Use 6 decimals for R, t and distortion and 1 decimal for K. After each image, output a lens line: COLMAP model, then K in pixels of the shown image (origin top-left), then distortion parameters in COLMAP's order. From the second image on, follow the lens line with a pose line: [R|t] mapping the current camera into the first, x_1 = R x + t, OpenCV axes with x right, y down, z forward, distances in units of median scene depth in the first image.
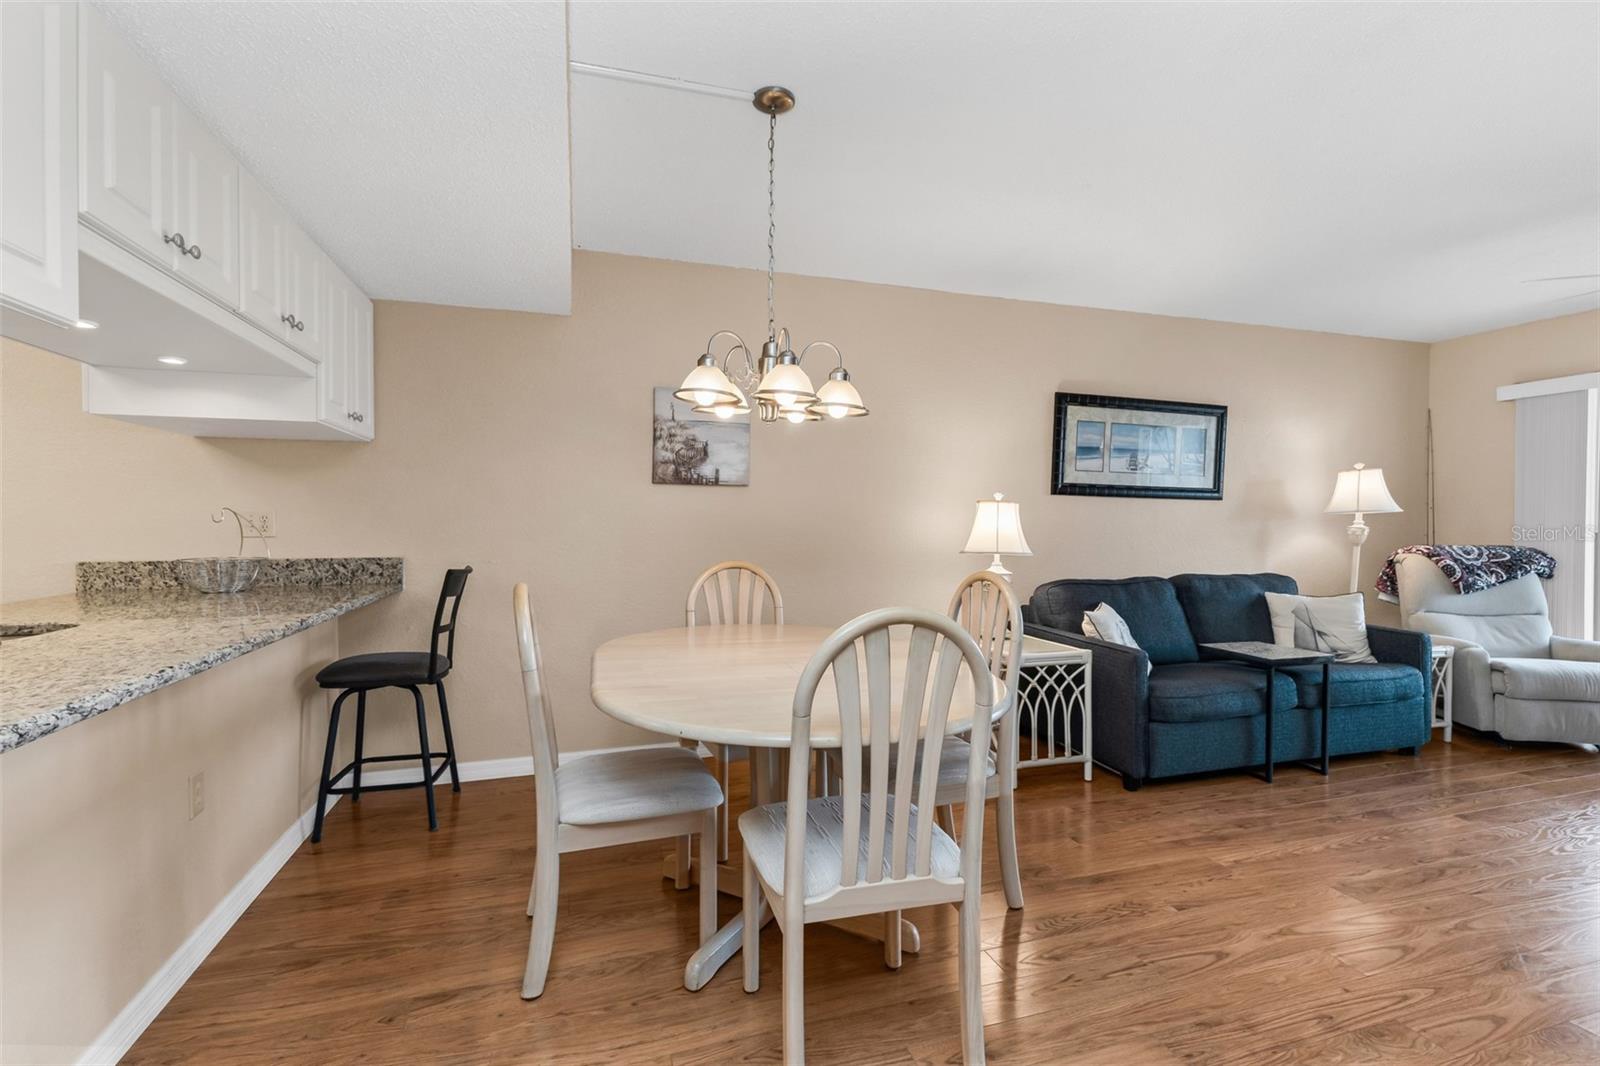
lens RADIAL K [[650.5, 0, 864.7], [0, 650.5, 532.6], [0, 0, 1]] dist [0.002996, 0.000243]
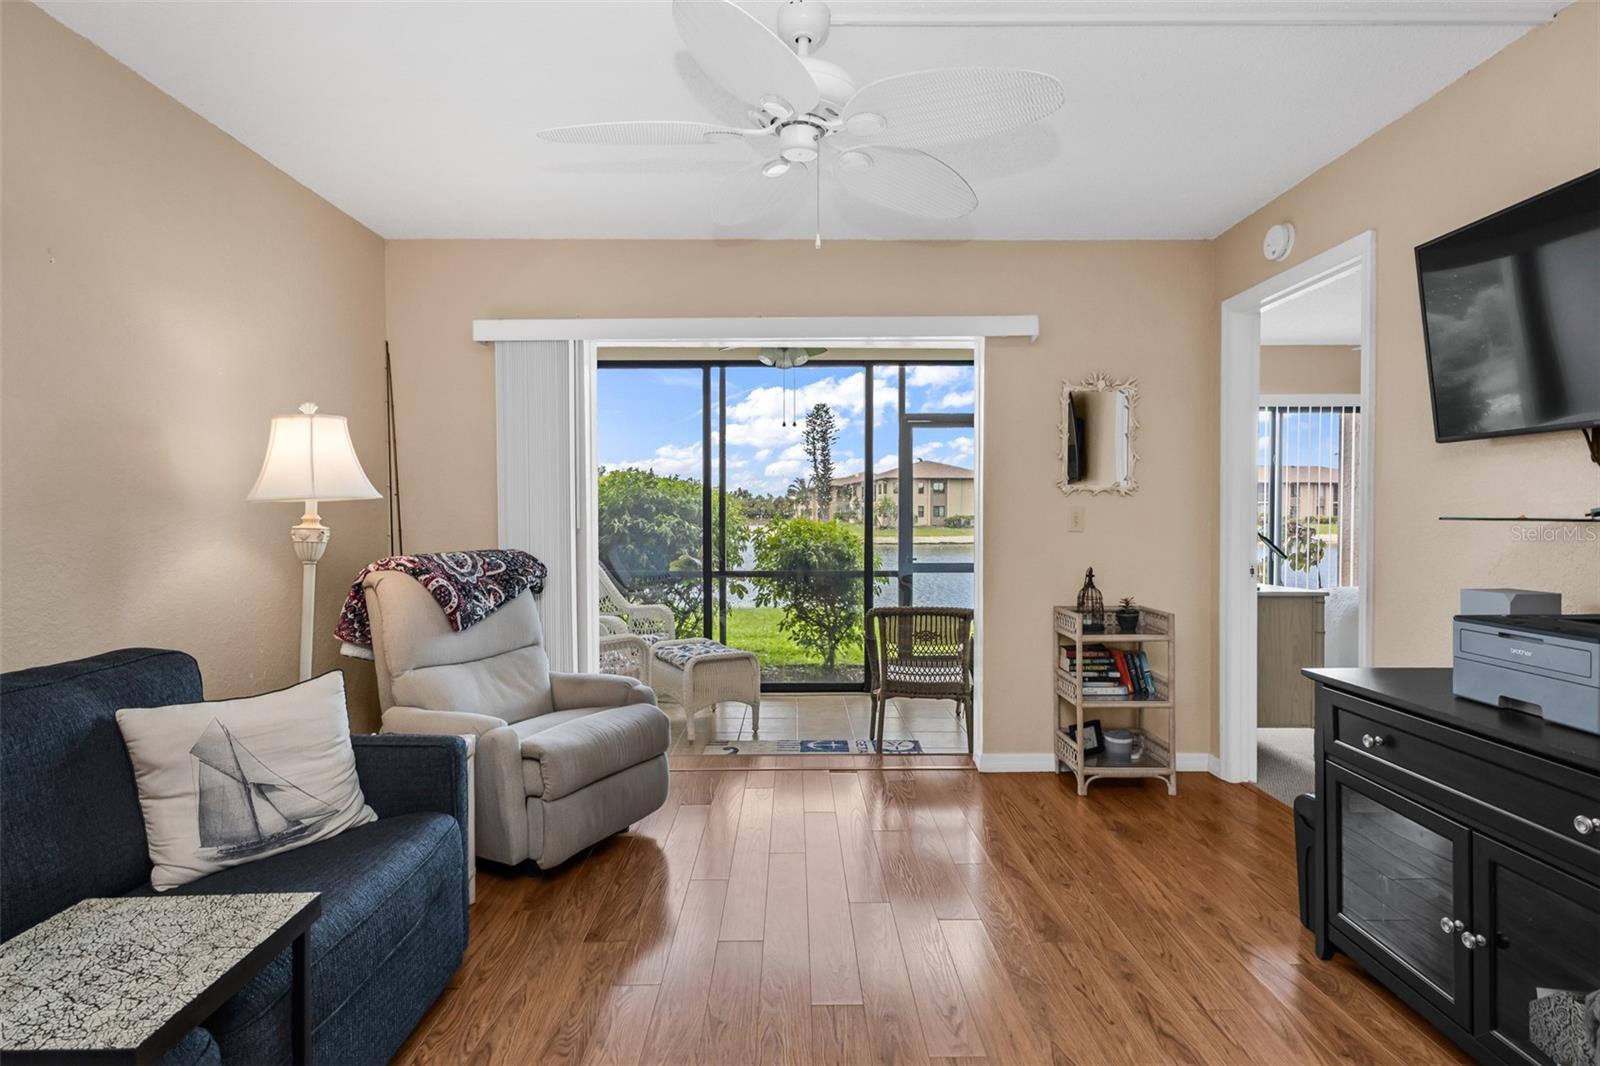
lens RADIAL K [[770.7, 0, 703.4], [0, 770.7, 532.5], [0, 0, 1]] dist [0.000376, -0.000201]
pose [[0.382781, -0.028709, 0.923393, 0.325402], [0.026735, 0.999443, 0.019990, -0.008878], [-0.923452, 0.017035, 0.383335, 0.498766]]
